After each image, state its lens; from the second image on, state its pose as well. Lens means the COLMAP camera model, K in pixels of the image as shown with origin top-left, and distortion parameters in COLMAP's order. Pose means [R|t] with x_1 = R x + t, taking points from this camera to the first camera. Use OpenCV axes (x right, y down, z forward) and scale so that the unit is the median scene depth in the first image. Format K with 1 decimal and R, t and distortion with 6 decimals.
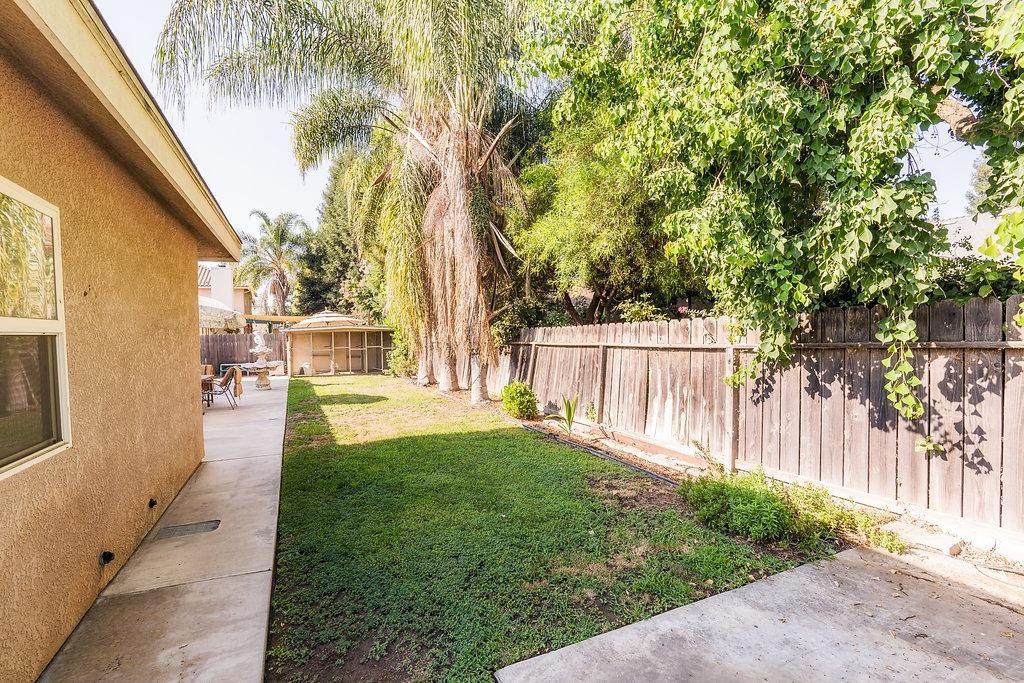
lens RADIAL K [[470.4, 0, 509.8], [0, 470.4, 345.2], [0, 0, 1]] dist [-0.005262, -0.000157]
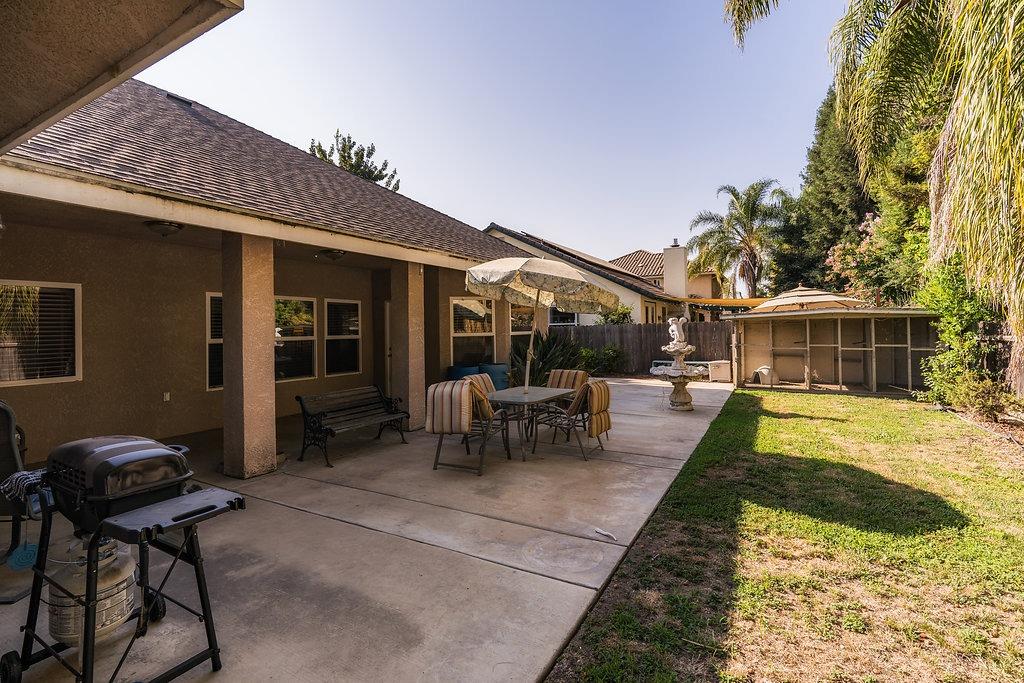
lens RADIAL K [[470.4, 0, 501.4], [0, 470.4, 325.4], [0, 0, 1]] dist [-0.005262, -0.000157]
pose [[0.573653, 0.003681, -0.819090, -0.061943], [-0.017912, 0.999807, -0.008052, -0.004787], [0.818903, 0.019291, 0.573608, 0.191244]]
